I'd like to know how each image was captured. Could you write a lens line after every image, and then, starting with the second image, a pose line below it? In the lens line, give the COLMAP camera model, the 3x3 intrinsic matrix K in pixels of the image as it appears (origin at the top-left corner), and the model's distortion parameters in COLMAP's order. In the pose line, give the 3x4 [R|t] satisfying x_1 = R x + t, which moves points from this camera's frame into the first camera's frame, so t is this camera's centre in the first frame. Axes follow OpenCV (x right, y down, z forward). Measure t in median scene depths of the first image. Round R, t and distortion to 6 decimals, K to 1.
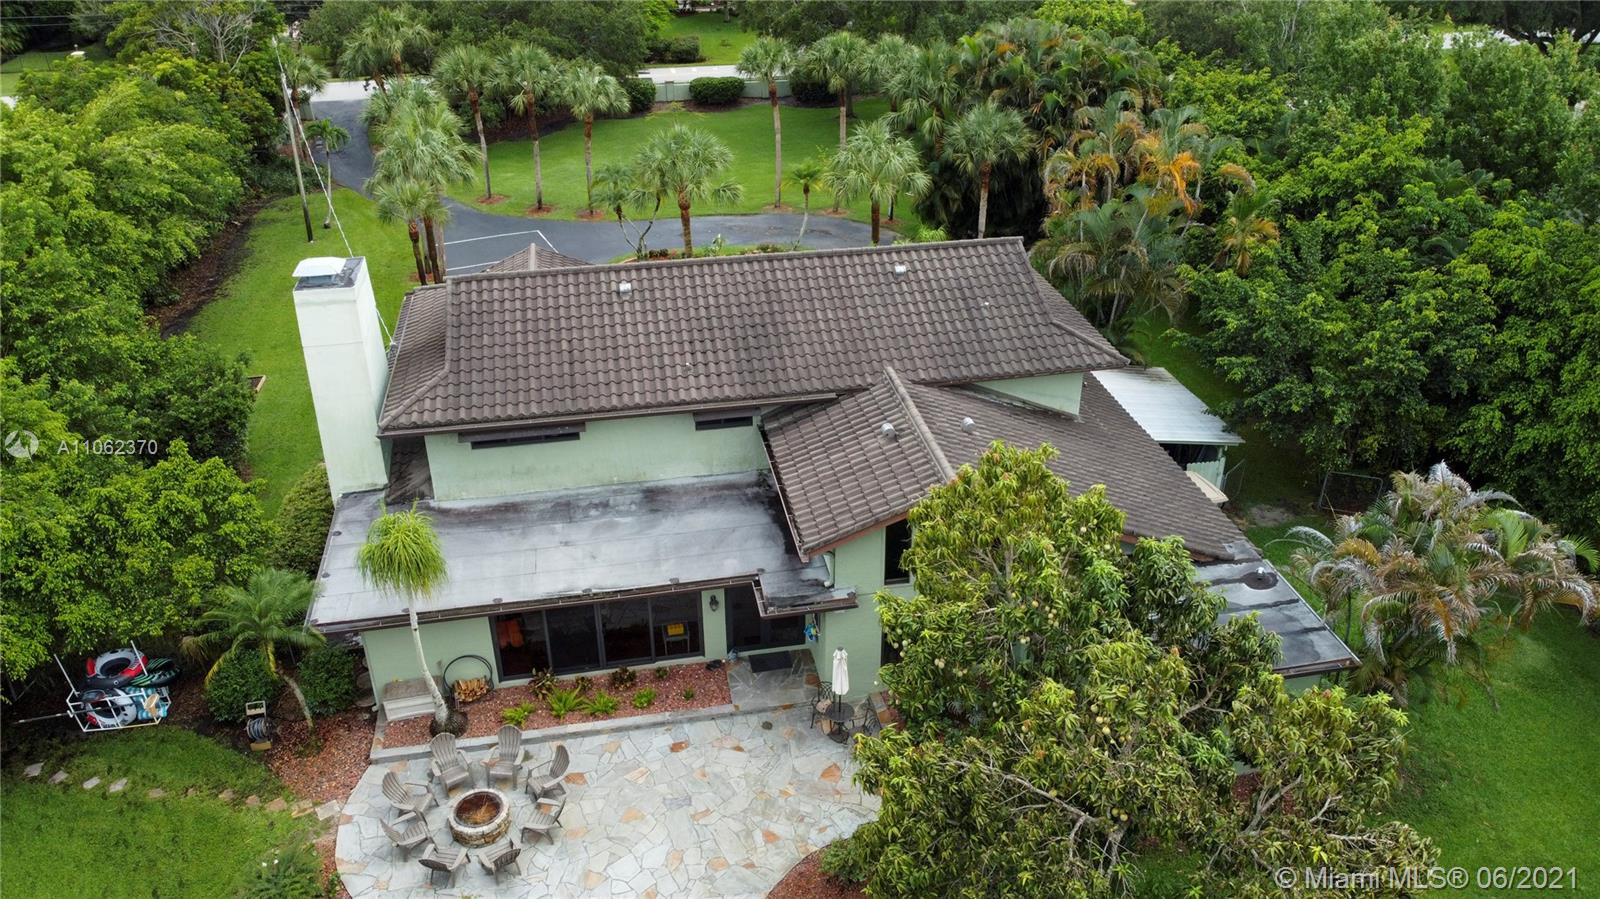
lens RADIAL K [[1209.4, 0, 797.5], [0, 1209.4, 449.9], [0, 0, 1]] dist [0.012286, -0.017632]
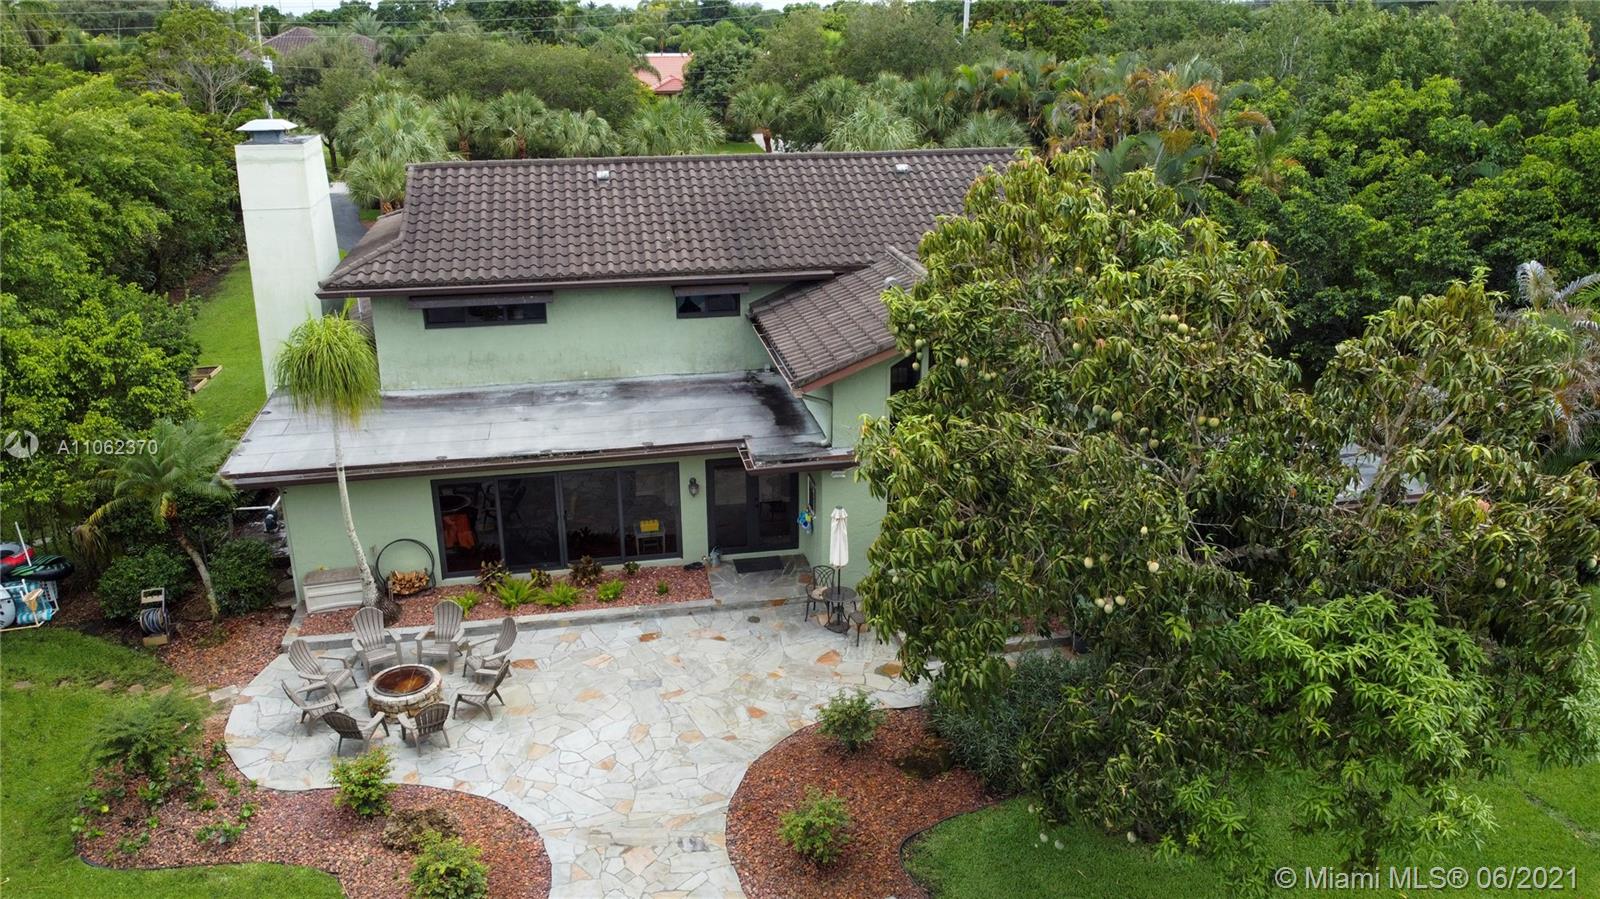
lens RADIAL K [[1209.4, 0, 797.5], [0, 1209.4, 449.9], [0, 0, 1]] dist [0.012286, -0.017632]
pose [[0.999994, 0.000156, 0.003393, 0.002709], [0.000384, 0.987391, -0.158297, 0.239863], [-0.003375, 0.158297, 0.987386, 0.137878]]
